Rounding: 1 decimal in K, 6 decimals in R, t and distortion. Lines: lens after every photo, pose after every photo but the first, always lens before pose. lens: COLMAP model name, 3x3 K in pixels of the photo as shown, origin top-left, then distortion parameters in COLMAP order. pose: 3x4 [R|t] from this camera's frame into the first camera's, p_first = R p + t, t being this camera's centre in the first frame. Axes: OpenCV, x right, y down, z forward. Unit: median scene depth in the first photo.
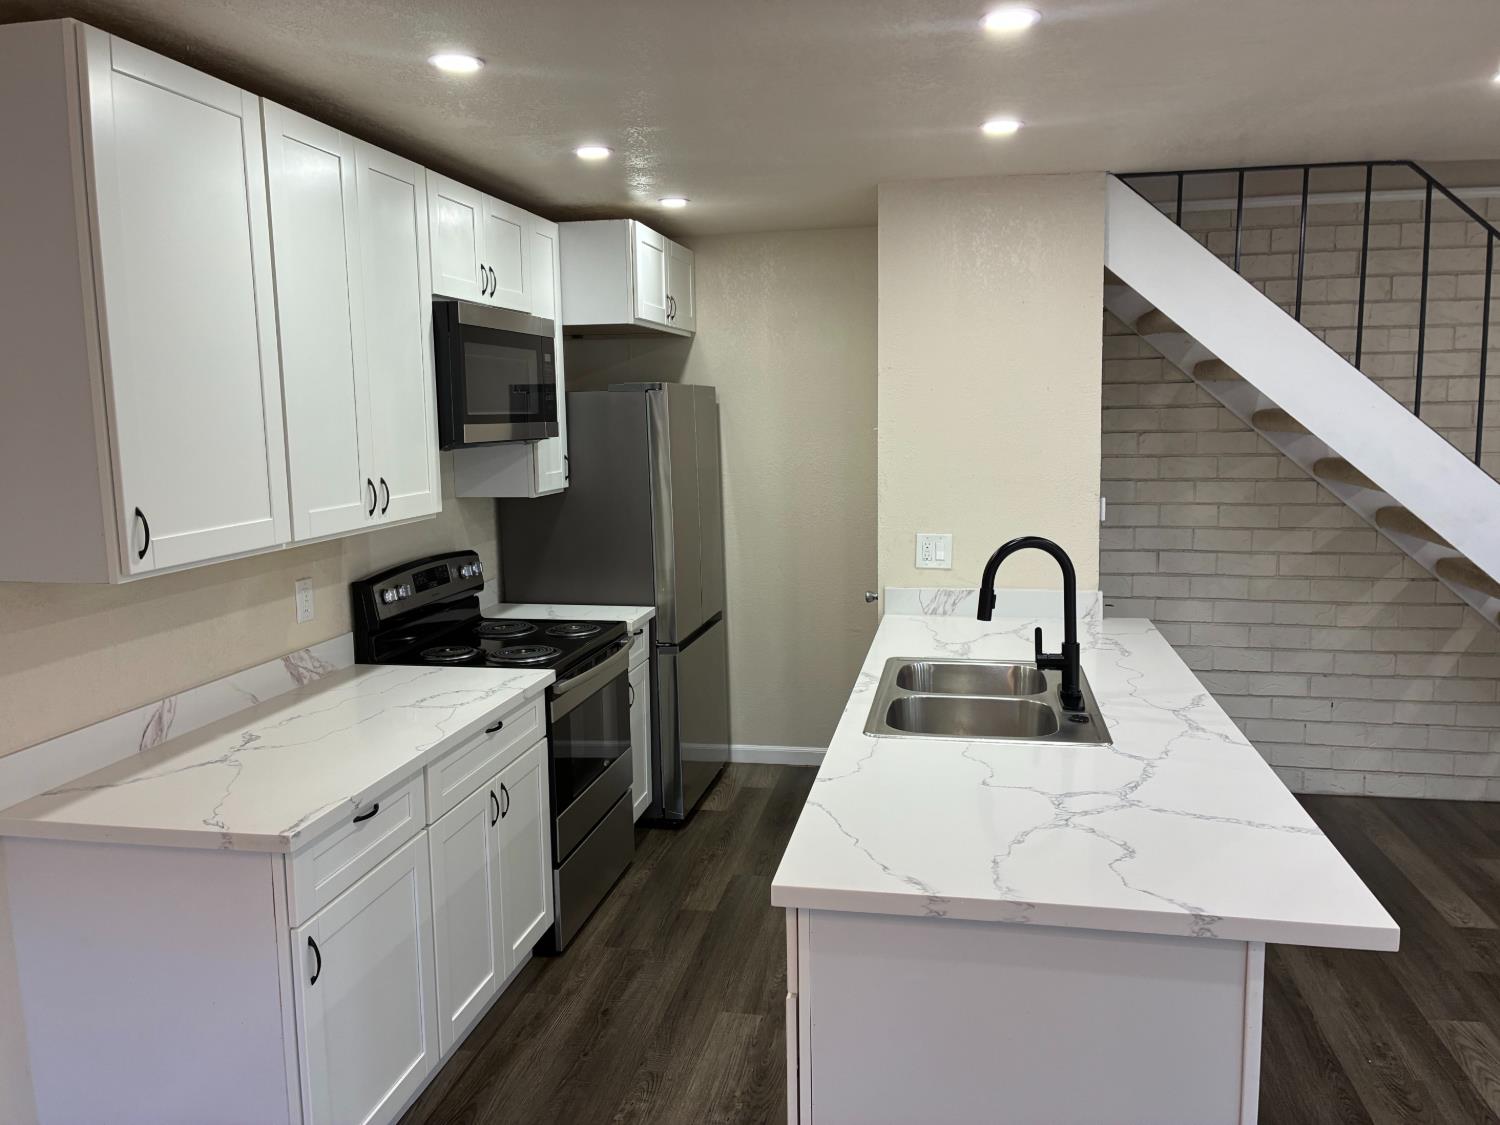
lens RADIAL K [[1136.1, 0, 750.0], [0, 1136.1, 562.5], [0, 0, 1]] dist [0.095106, -0.132285]
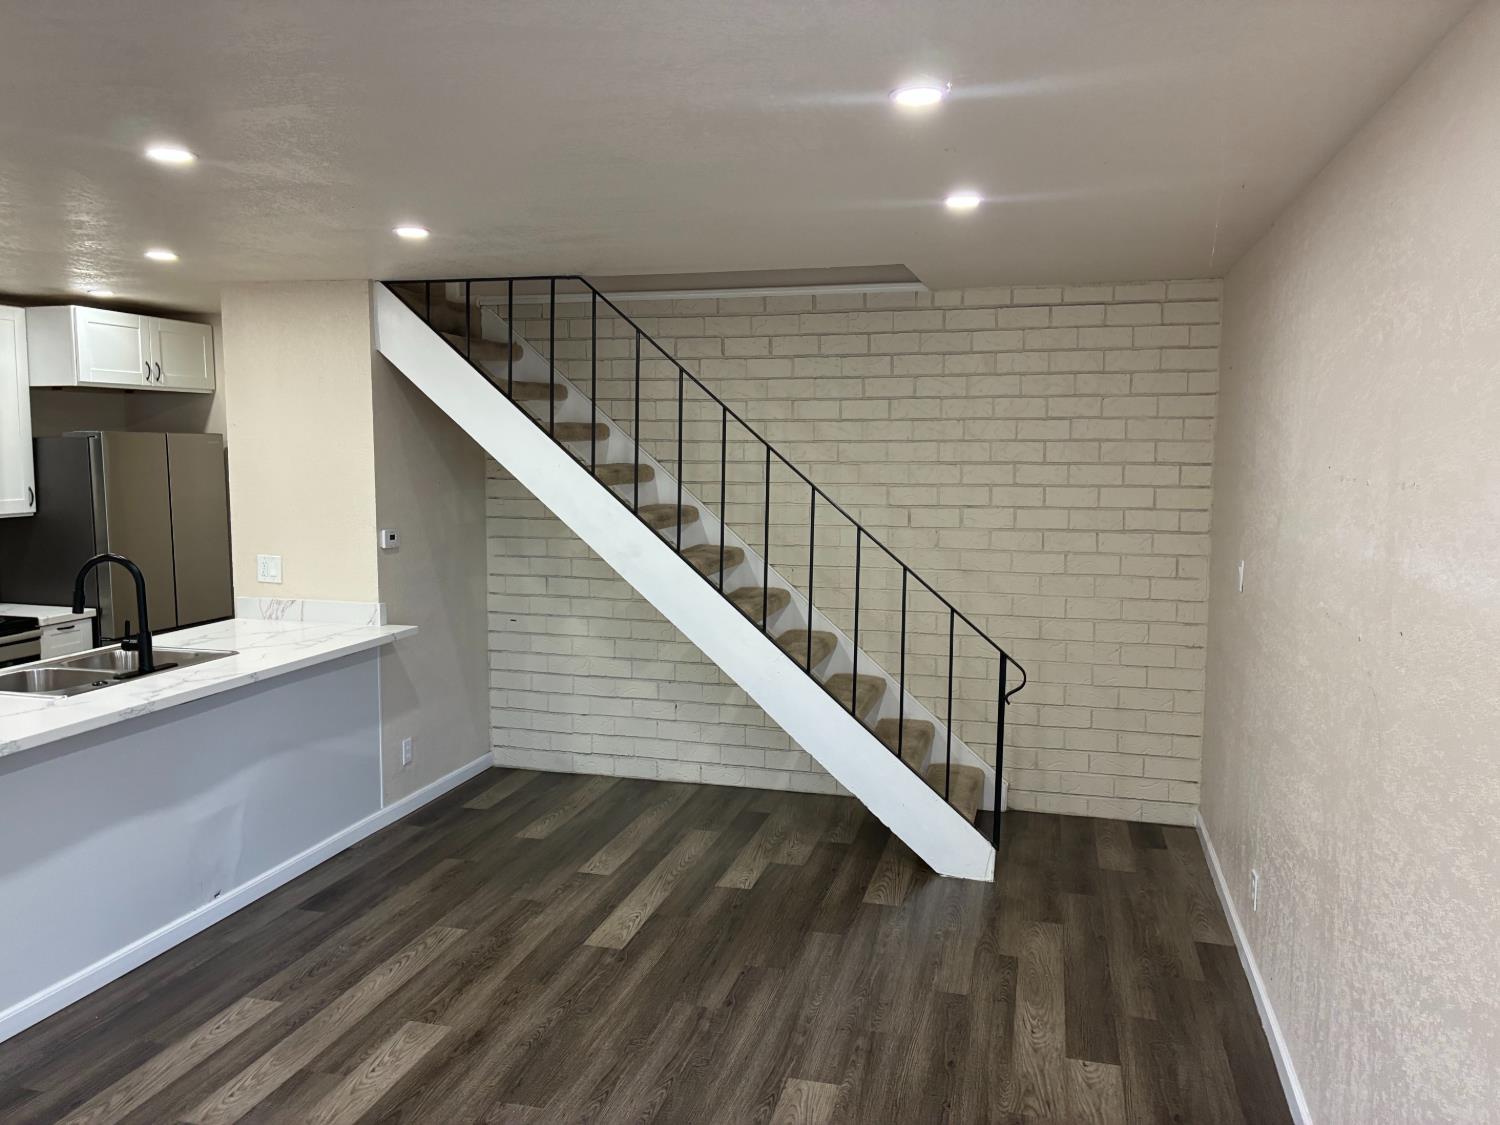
lens RADIAL K [[1136.1, 0, 750.0], [0, 1136.1, 562.5], [0, 0, 1]] dist [0.095106, -0.132285]
pose [[0.996181, 0.027010, -0.083027, 0.831998], [-0.029501, 0.999146, -0.028921, 0.004465], [0.082175, 0.031260, 0.996128, -0.241160]]
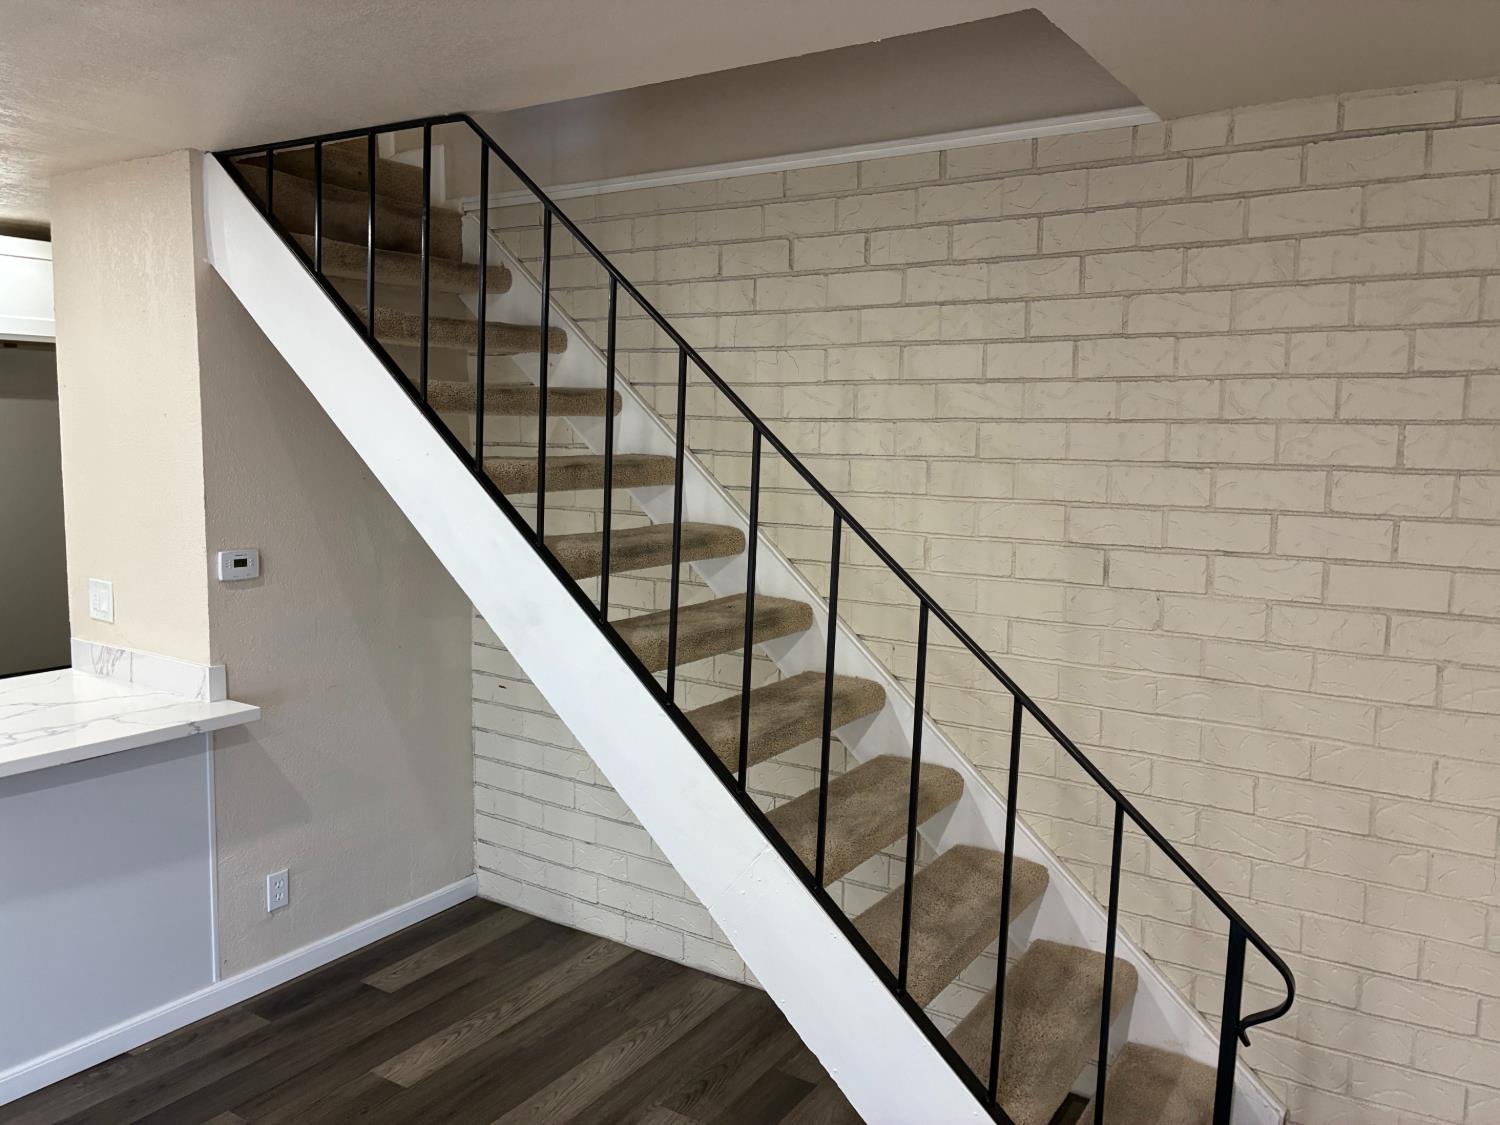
lens RADIAL K [[1151.3, 0, 748.2], [0, 1151.3, 568.6], [0, 0, 1]] dist [0.022562, 0.003200]
pose [[0.924034, 0.076103, -0.374659, 0.972099], [-0.082079, 0.996626, 0.000007, -0.076483], [0.373396, 0.030746, 0.927162, 0.386726]]
